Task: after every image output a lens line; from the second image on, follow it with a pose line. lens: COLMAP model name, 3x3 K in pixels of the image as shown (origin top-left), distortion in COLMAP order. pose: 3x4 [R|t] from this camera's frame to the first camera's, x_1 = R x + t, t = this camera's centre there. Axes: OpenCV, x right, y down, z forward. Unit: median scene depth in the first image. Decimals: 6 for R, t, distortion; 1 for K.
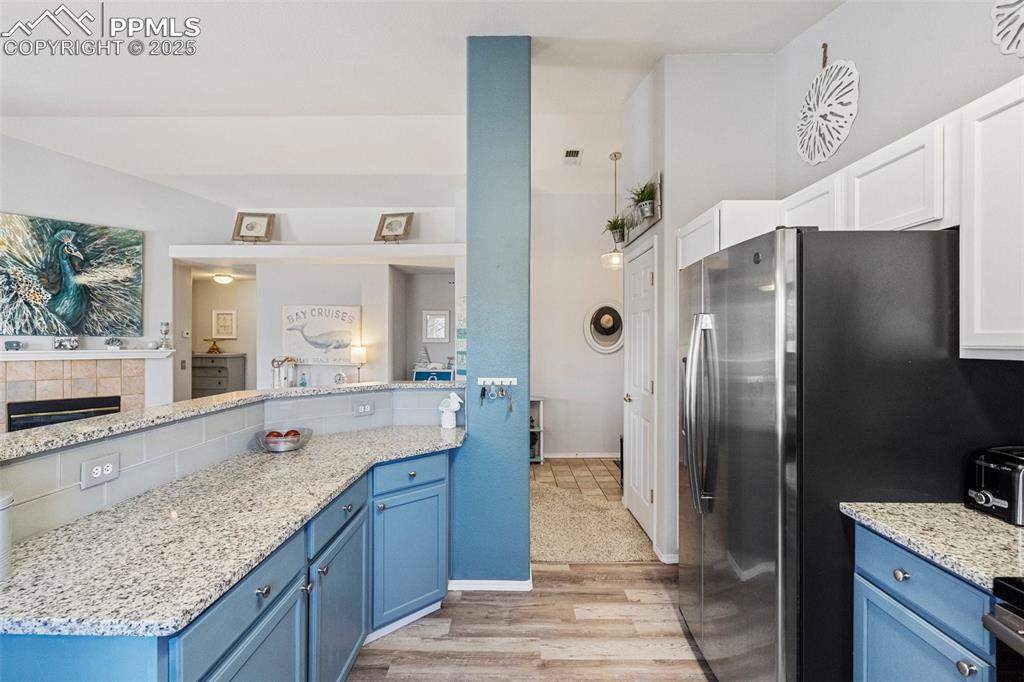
lens RADIAL K [[469.0, 0, 507.7], [0, 469.0, 340.4], [0, 0, 1]] dist [-0.004788, 0.002494]
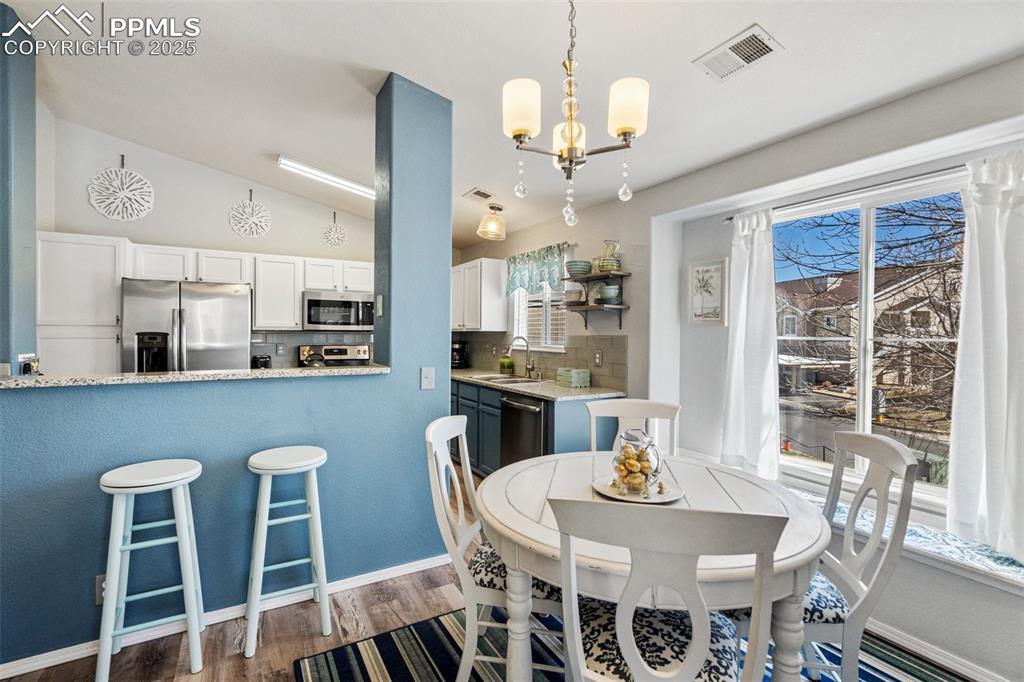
lens RADIAL K [[469.0, 0, 513.9], [0, 469.0, 337.4], [0, 0, 1]] dist [-0.004788, 0.002494]
pose [[-0.515921, -0.012054, 0.856551, -1.729430], [-0.005099, 0.999926, 0.011000, 0.029018], [-0.856621, 0.001307, -0.515945, 0.701292]]
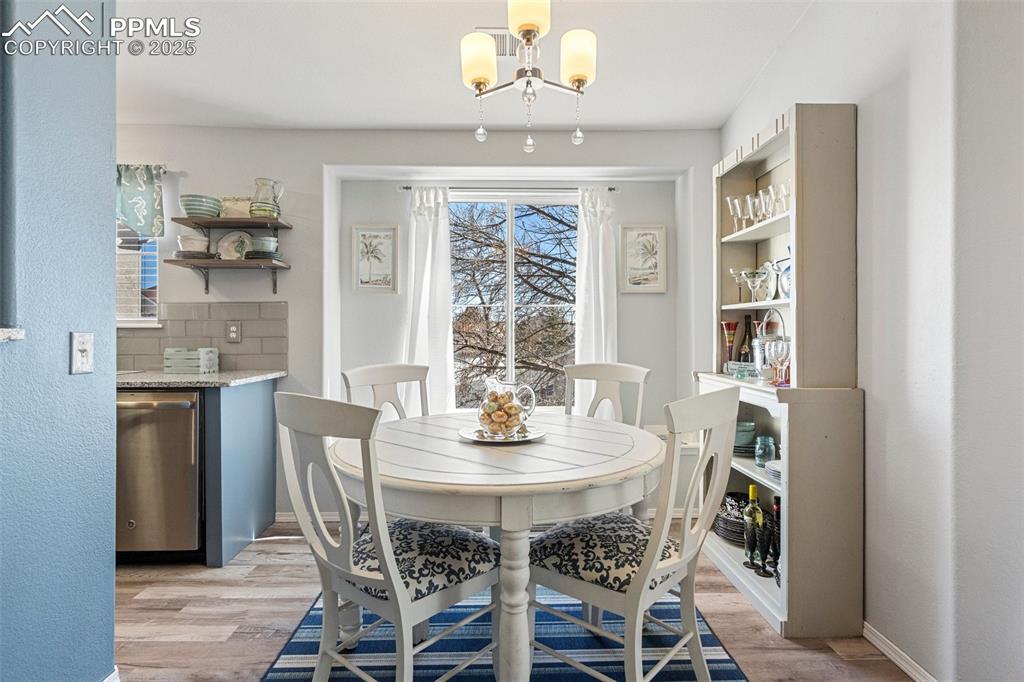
lens RADIAL K [[502.5, 0, 511.5], [0, 502.5, 336.5], [0, 0, 1]] dist [-0.010684, 0.000053]
pose [[-0.999179, 0.001518, -0.040475, -1.148518], [0.001170, 0.999962, 0.008603, 0.121018], [0.040486, 0.008549, -0.999144, 0.953952]]
